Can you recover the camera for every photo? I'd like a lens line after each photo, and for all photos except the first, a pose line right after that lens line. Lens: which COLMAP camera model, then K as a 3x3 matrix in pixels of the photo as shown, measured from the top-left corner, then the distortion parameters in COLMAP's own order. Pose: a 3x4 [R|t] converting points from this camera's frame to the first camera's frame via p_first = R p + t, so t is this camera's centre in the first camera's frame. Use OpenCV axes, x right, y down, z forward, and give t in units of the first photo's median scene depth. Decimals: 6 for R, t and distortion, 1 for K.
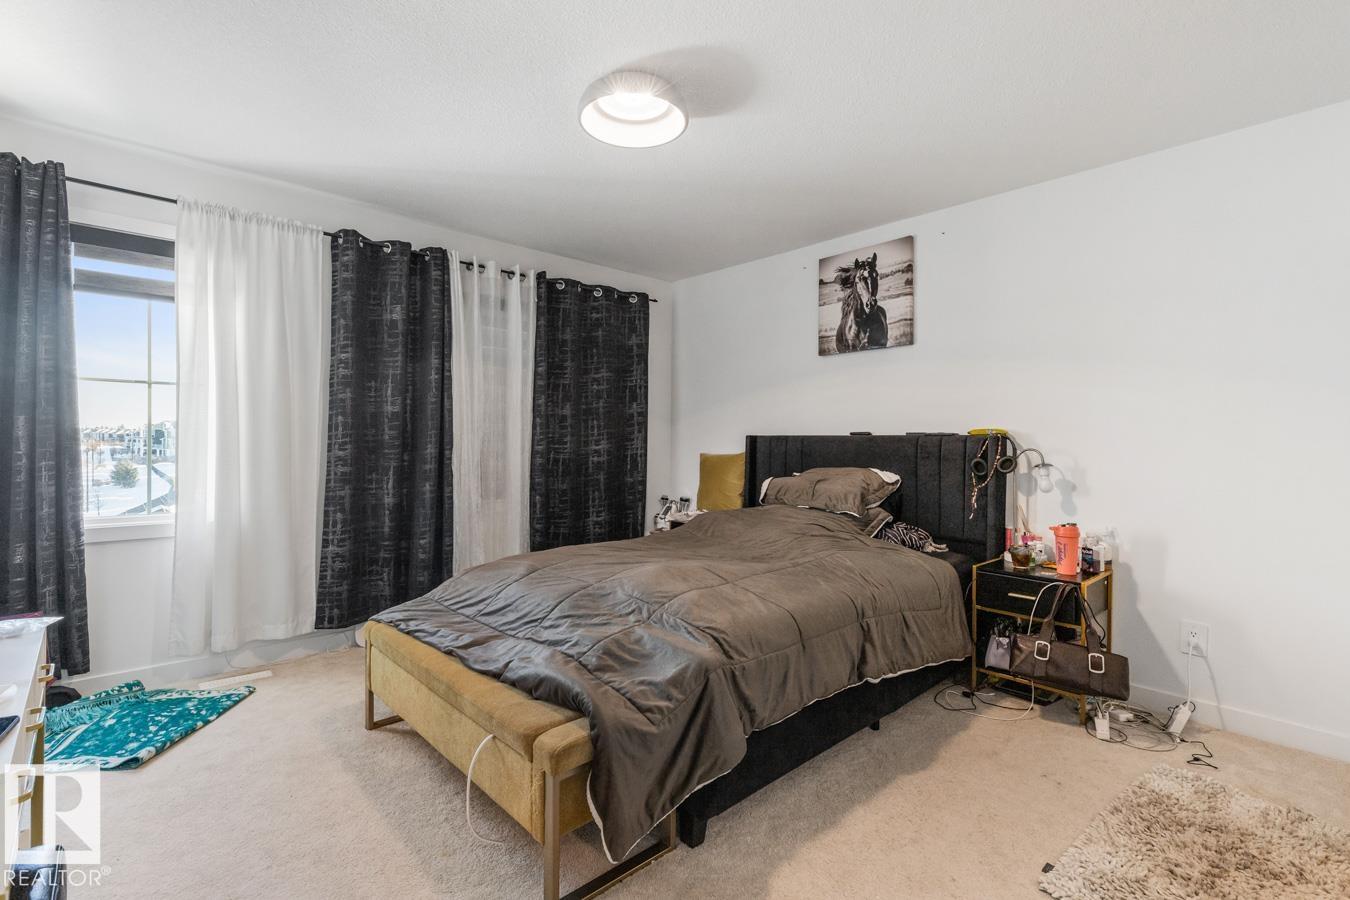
lens RADIAL K [[621.6, 0, 676.8], [0, 621.6, 445.9], [0, 0, 1]] dist [0.008671, -0.000011]
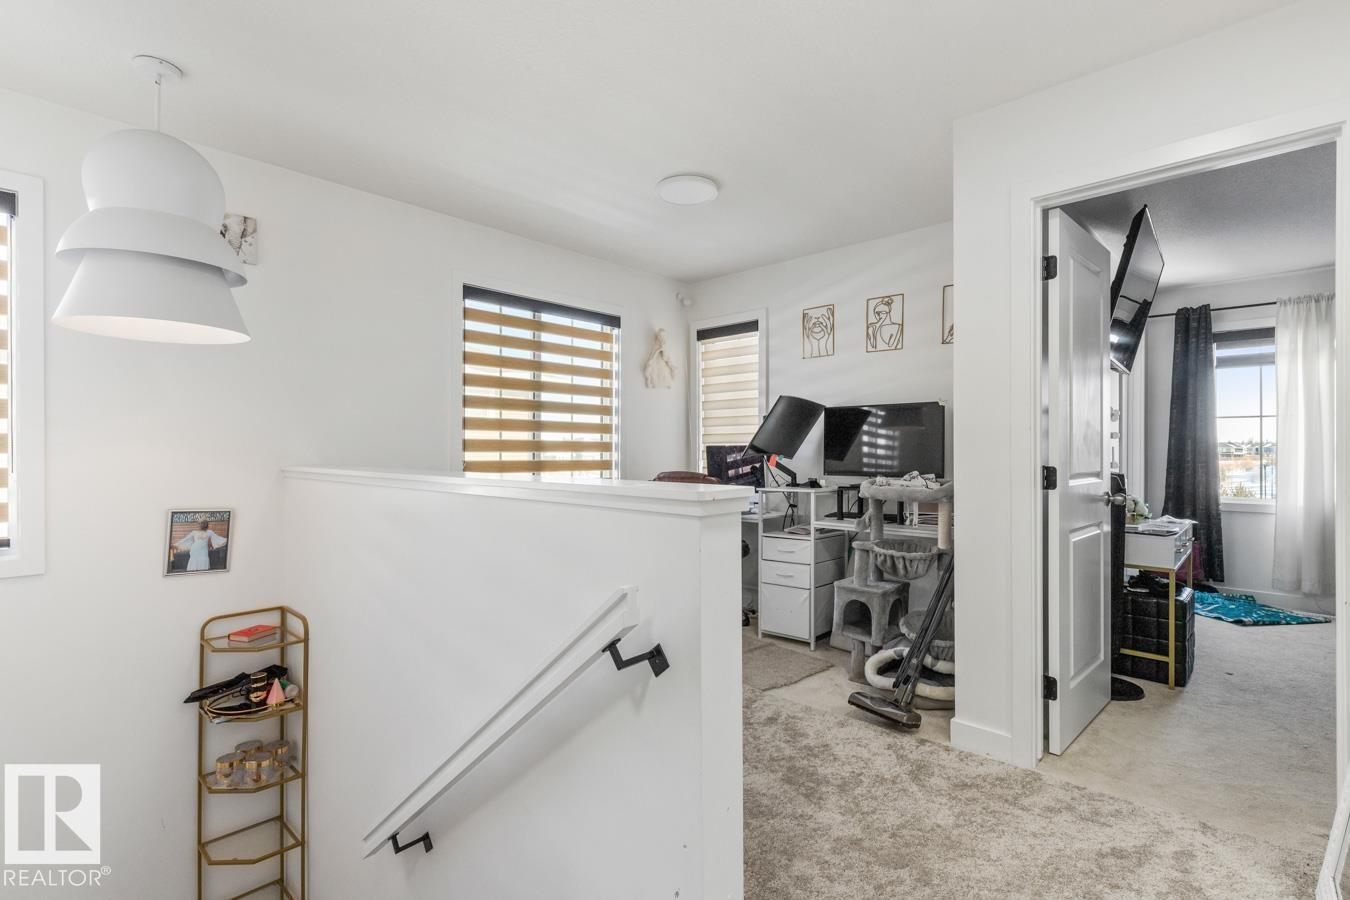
lens RADIAL K [[621.6, 0, 676.8], [0, 621.6, 447.9], [0, 0, 1]] dist [0.008671, -0.000011]
pose [[0.060937, -0.006447, -0.998121, 0.725897], [-0.006674, 0.999954, -0.006867, 0.002520], [0.998119, 0.007080, 0.060891, -0.642971]]
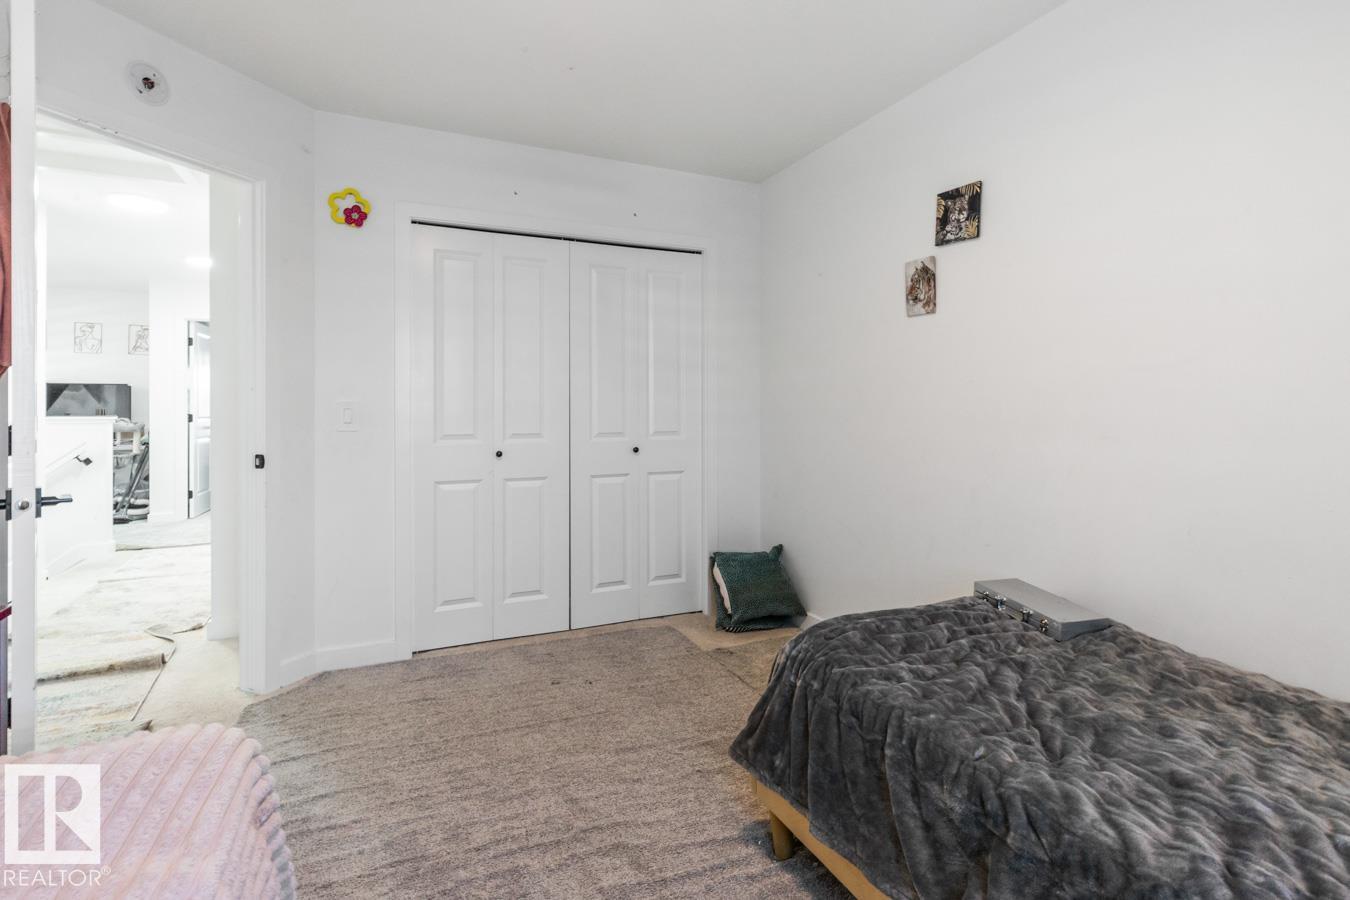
lens RADIAL K [[621.6, 0, 661.3], [0, 621.6, 406.5], [0, 0, 1]] dist [0.008671, -0.000011]
pose [[0.953261, -0.005386, -0.302101, 4.369621], [0.002867, 0.999957, -0.008779, 0.032884], [0.302135, 0.007502, 0.953235, -3.283045]]
